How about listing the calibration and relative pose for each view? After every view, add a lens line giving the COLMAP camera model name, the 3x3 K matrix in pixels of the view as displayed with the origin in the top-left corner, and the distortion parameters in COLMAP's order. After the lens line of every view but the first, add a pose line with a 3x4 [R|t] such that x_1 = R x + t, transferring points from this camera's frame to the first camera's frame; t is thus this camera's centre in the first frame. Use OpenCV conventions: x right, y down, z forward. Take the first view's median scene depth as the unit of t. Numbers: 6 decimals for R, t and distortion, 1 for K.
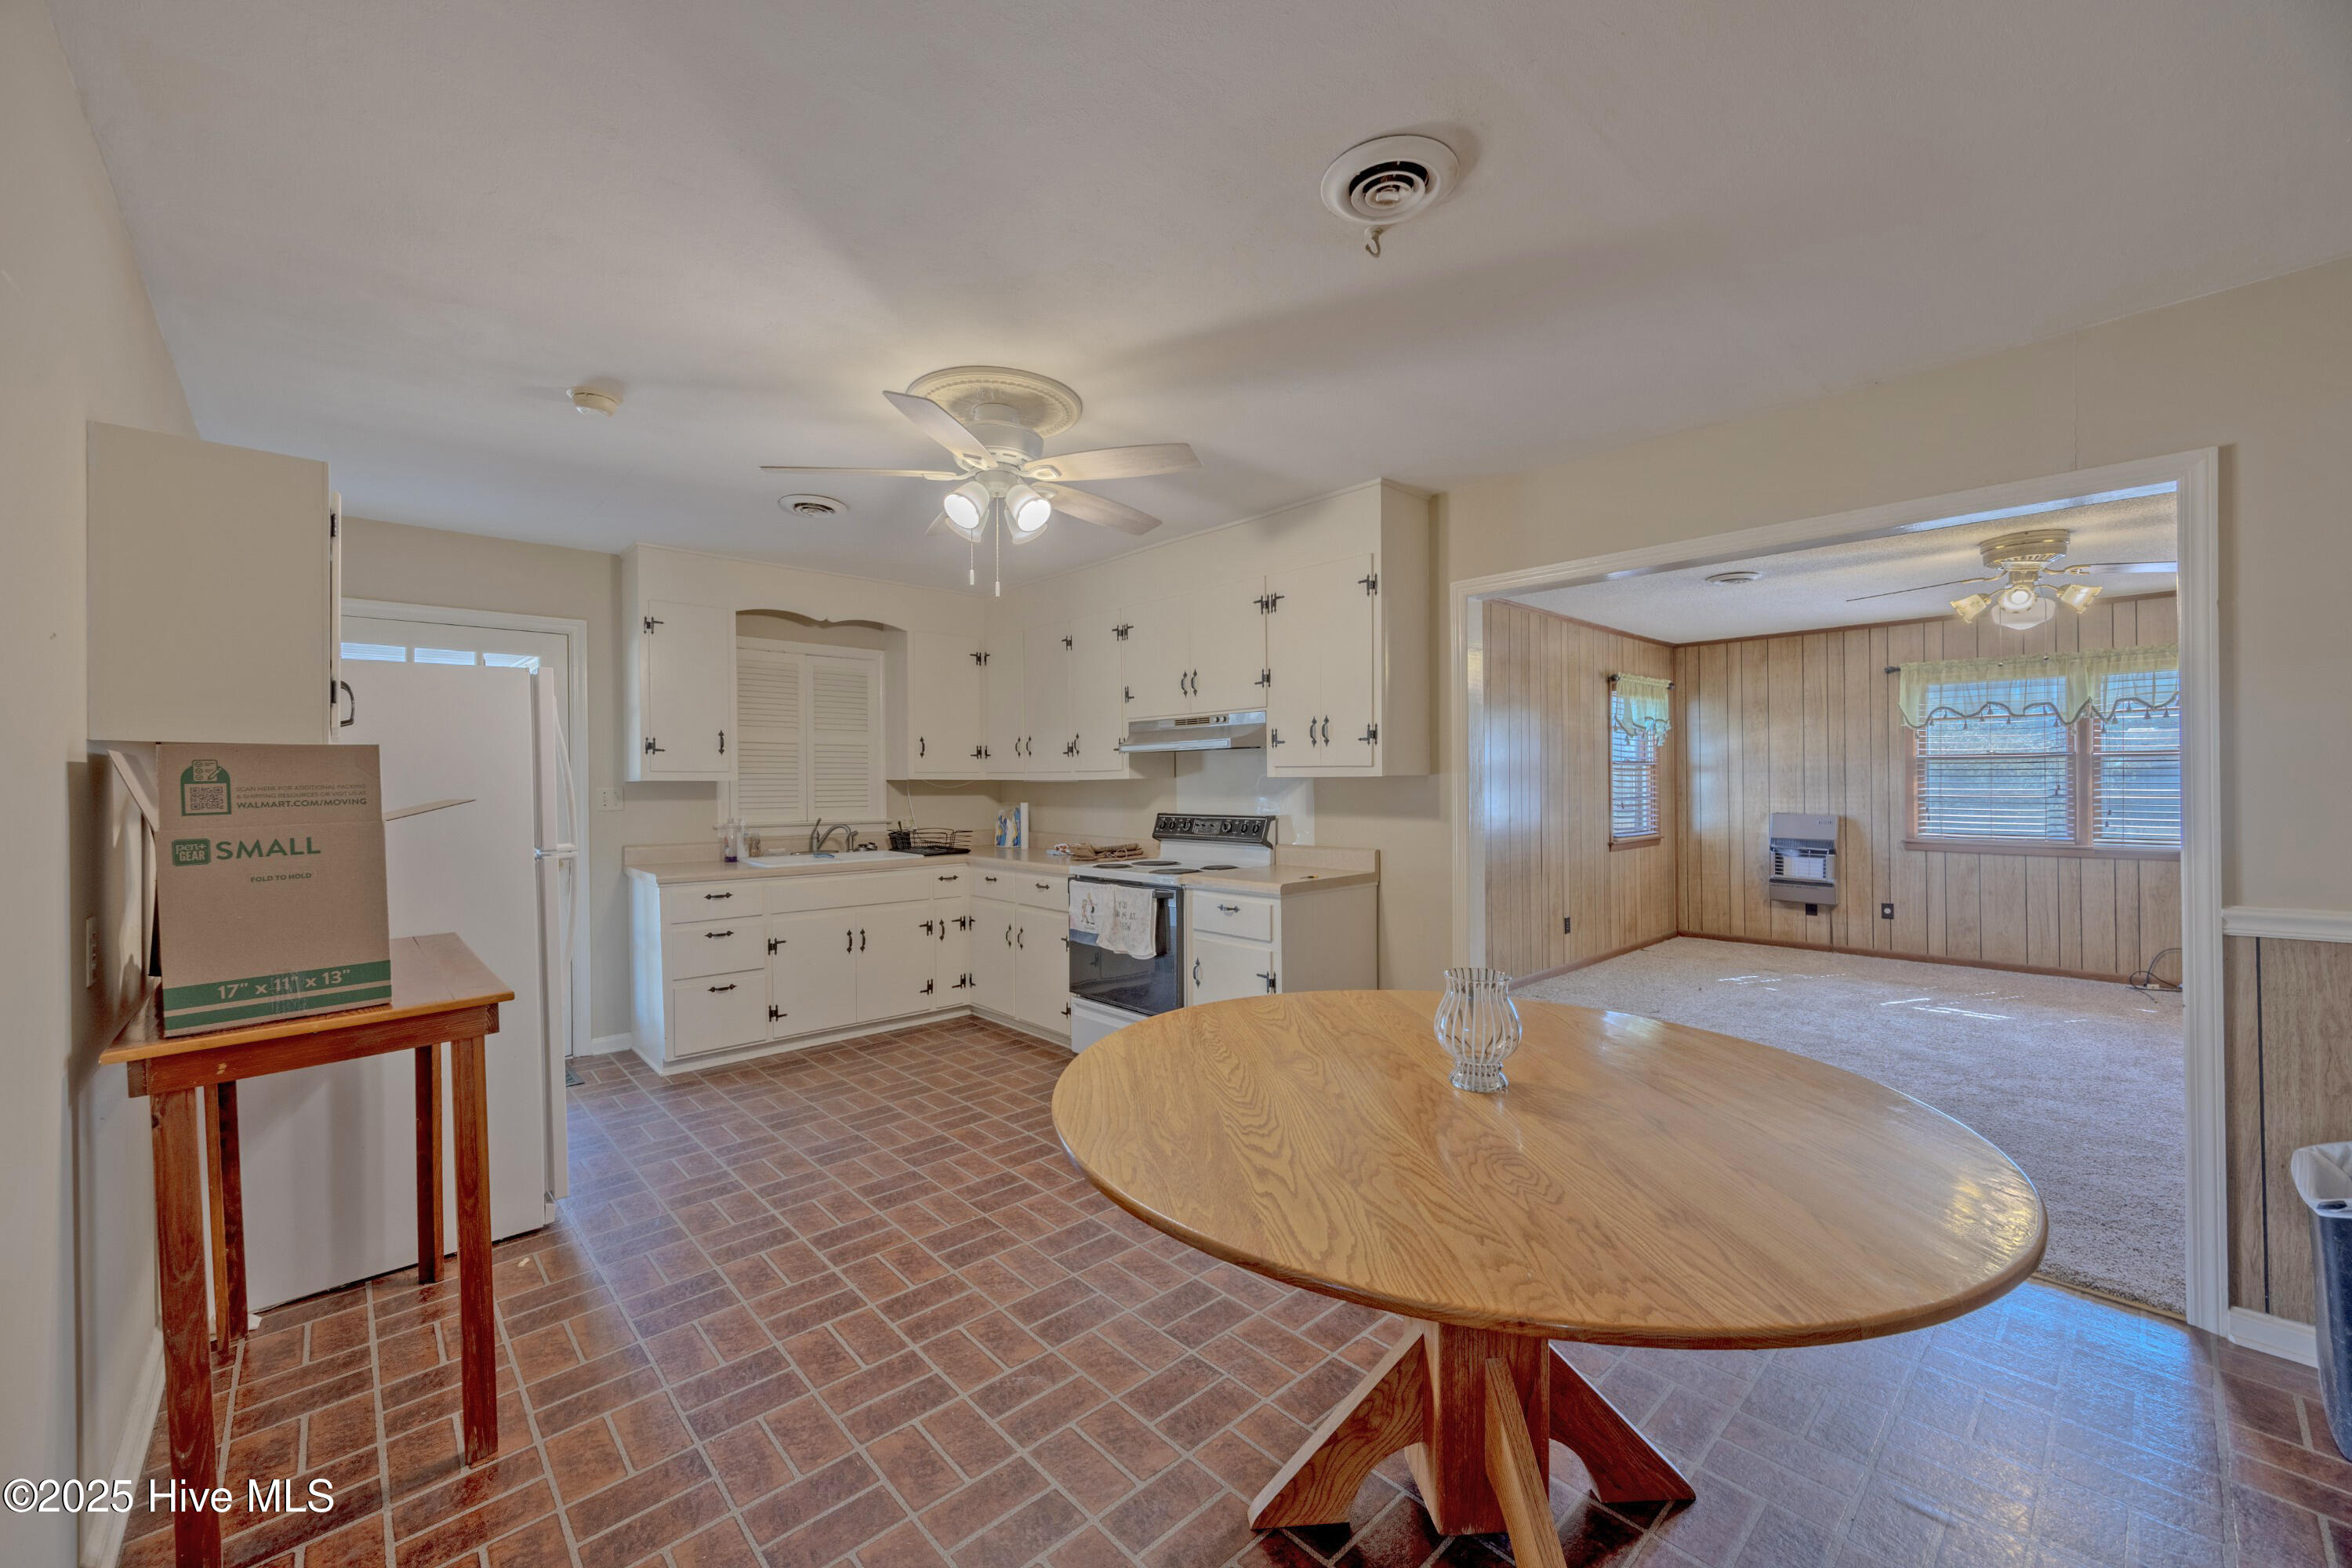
lens RADIAL K [[913.3, 0, 1176.0], [0, 913.3, 784.0], [0, 0, 1]] dist [-0.000947, -0.000020]
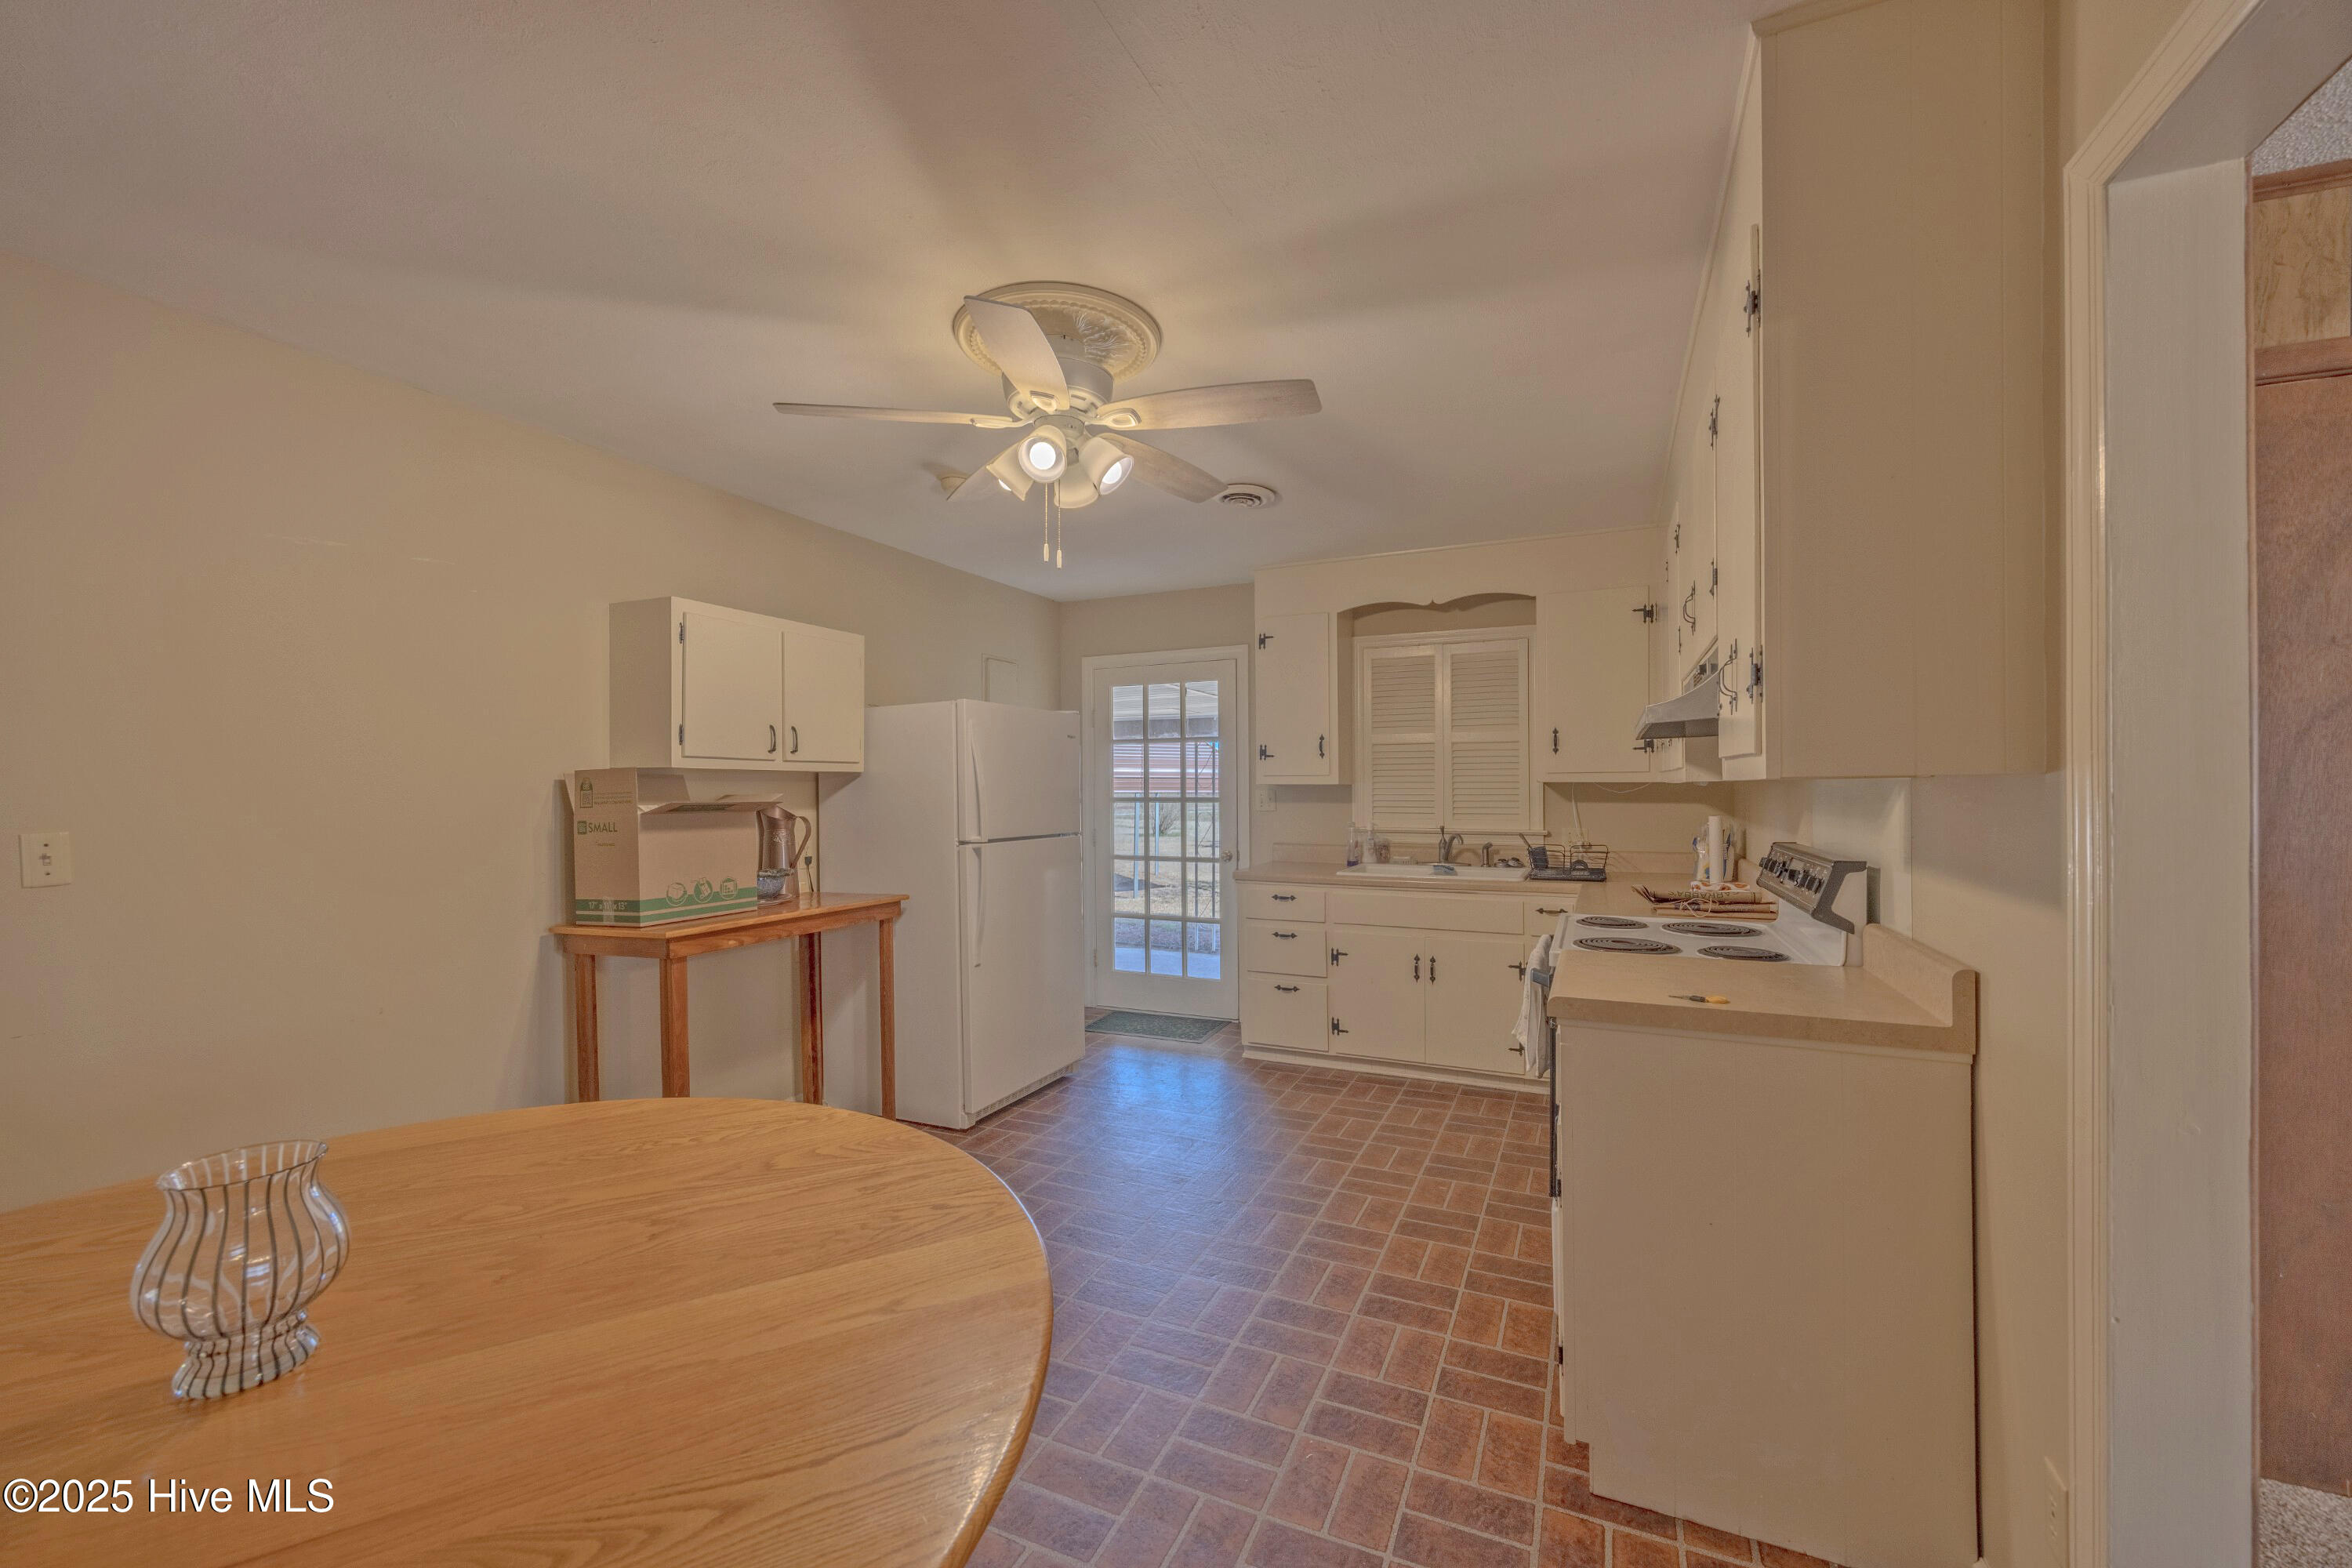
lens RADIAL K [[913.3, 0, 1176.0], [0, 913.3, 784.0], [0, 0, 1]] dist [-0.000947, -0.000020]
pose [[0.395091, 0.000130, -0.918642, 0.375474], [0.001110, 0.999999, 0.000619, -0.004653], [0.918641, -0.001264, 0.395091, 0.466104]]
